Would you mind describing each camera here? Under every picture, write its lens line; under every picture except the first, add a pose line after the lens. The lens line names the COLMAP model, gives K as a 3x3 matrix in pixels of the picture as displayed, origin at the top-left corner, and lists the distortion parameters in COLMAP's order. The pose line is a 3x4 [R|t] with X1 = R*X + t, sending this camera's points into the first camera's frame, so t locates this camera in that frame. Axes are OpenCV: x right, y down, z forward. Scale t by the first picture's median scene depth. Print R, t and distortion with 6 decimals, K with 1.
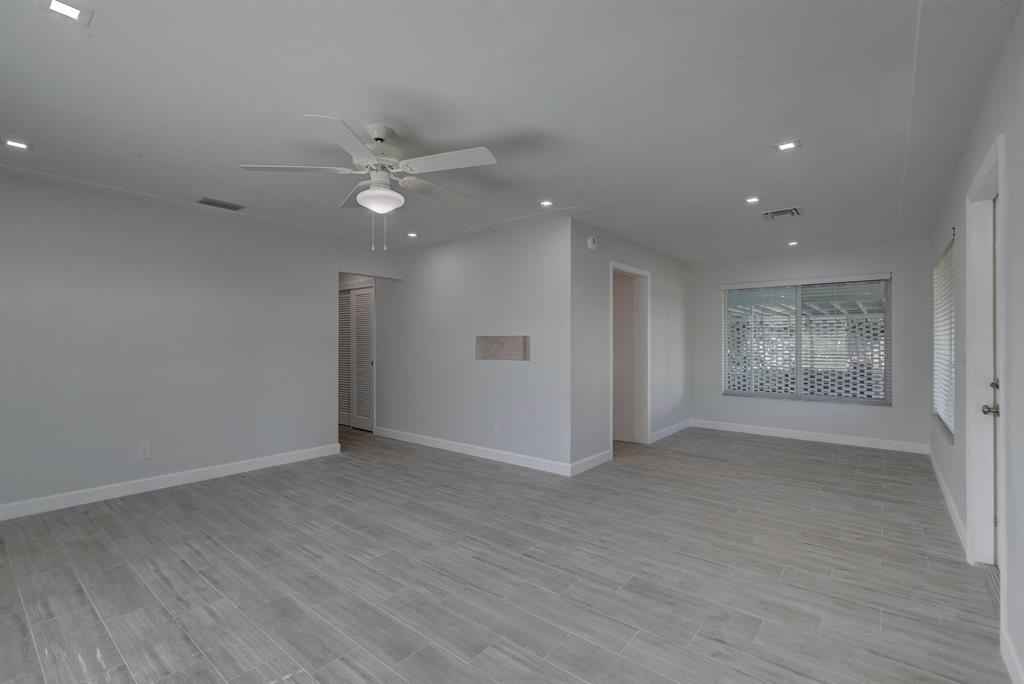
lens RADIAL K [[459.3, 0, 518.3], [0, 459.3, 340.1], [0, 0, 1]] dist [-0.002153, 0.000812]
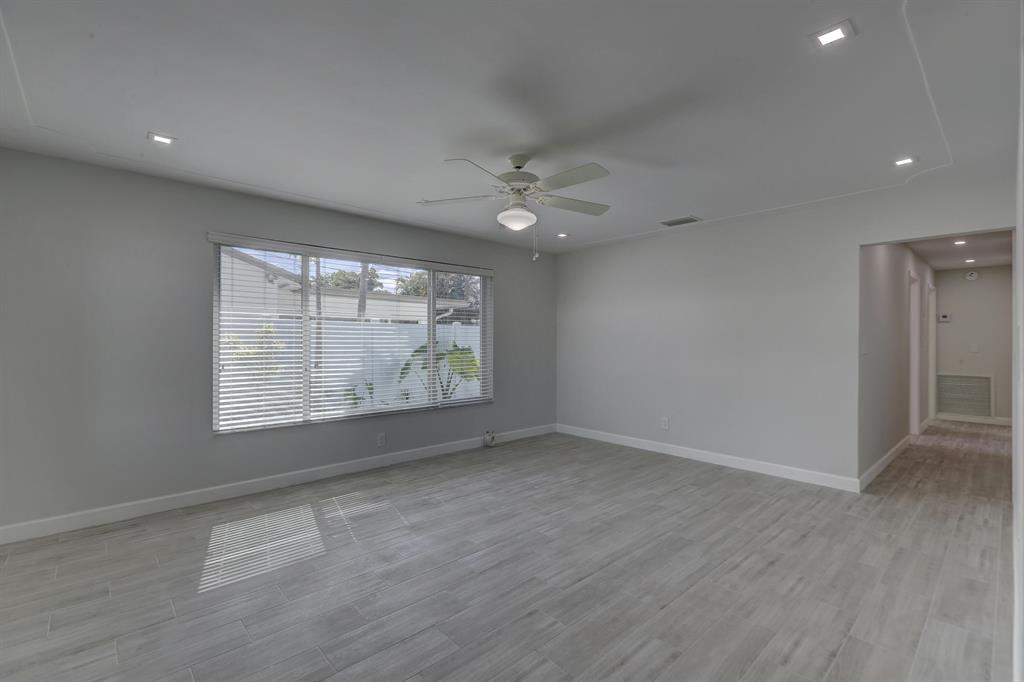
lens RADIAL K [[459.3, 0, 510.0], [0, 459.3, 339.7], [0, 0, 1]] dist [-0.002153, 0.000812]
pose [[-0.157470, -0.002991, -0.987519, 0.579871], [0.001579, 0.999993, -0.003281, 0.005388], [0.987522, -0.002076, -0.157465, 0.791738]]
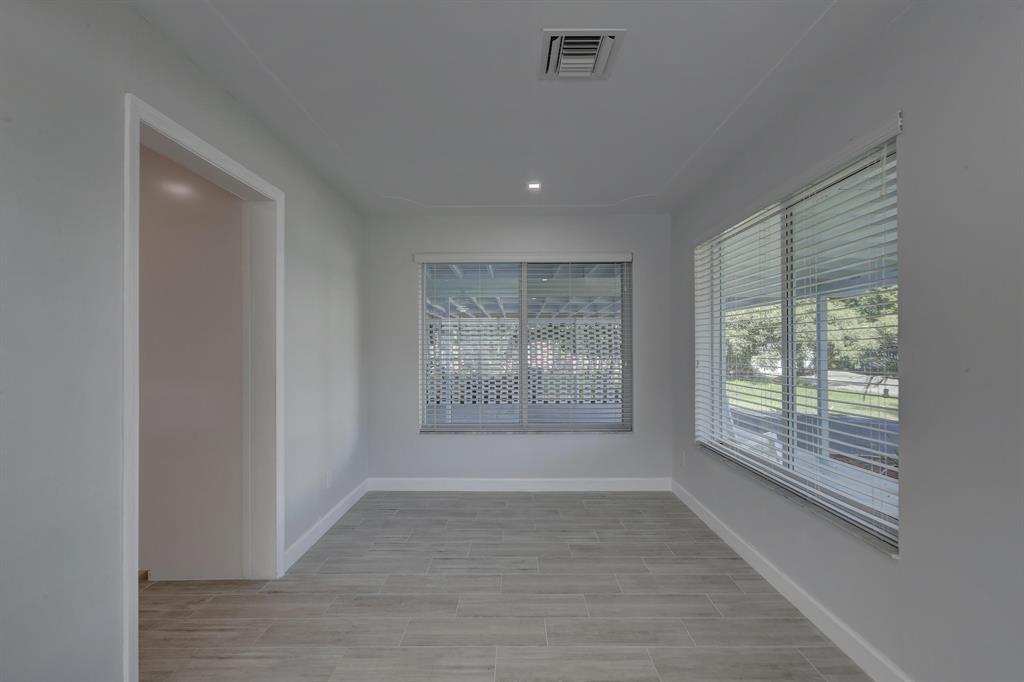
lens RADIAL K [[459.3, 0, 510.4], [0, 459.3, 339.3], [0, 0, 1]] dist [-0.002153, 0.000812]
pose [[0.784857, 0.002207, 0.619673, 0.279898], [-0.004692, 0.999986, 0.002381, -0.011276], [-0.619660, -0.004776, 0.784856, 0.778232]]
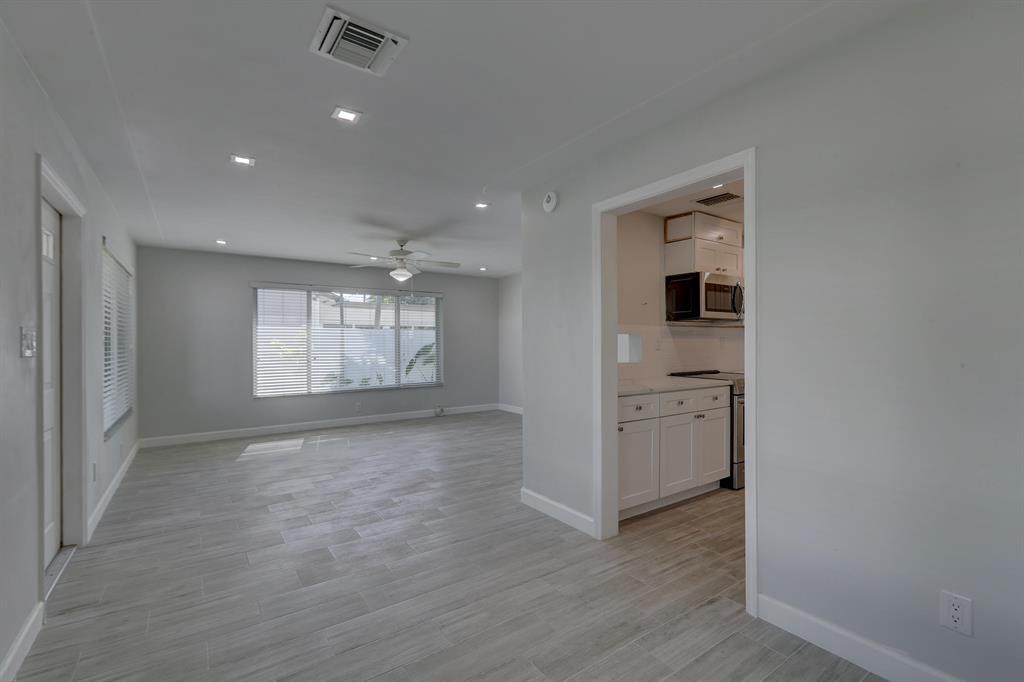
lens RADIAL K [[459.3, 0, 507.9], [0, 459.3, 343.8], [0, 0, 1]] dist [-0.002153, 0.000812]
pose [[-0.293706, 0.003276, -0.955890, 1.058160], [0.009088, 0.999959, 0.000635, 0.010206], [0.955853, -0.008500, -0.293724, 1.408133]]
